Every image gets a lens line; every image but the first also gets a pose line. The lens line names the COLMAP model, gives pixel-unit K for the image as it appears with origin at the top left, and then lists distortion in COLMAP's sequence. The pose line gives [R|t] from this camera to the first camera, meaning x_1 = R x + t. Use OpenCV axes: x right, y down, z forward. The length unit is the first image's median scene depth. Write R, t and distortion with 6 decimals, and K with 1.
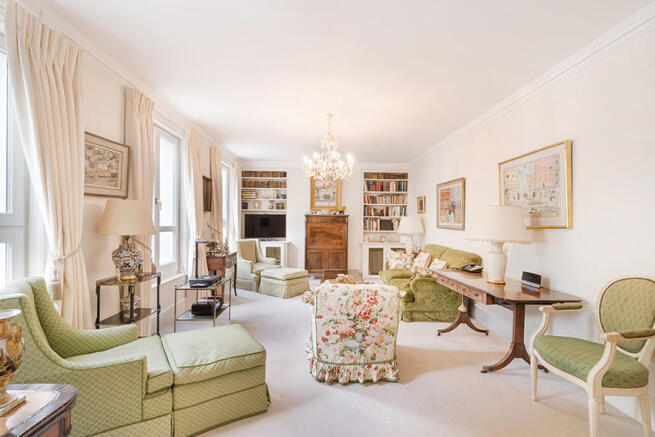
lens RADIAL K [[307.0, 0, 328.1], [0, 307.0, 222.1], [0, 0, 1]] dist [-0.000225, -0.000128]
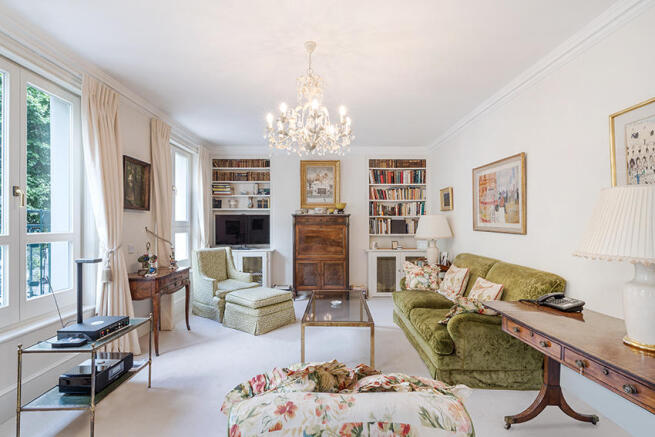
lens RADIAL K [[307.0, 0, 328.1], [0, 307.0, 222.1], [0, 0, 1]] dist [-0.000225, -0.000128]
pose [[0.999737, -0.010359, -0.020481, 0.027534], [0.010255, 0.999934, -0.005169, -0.000171], [0.020533, 0.004958, 0.999777, 0.229699]]
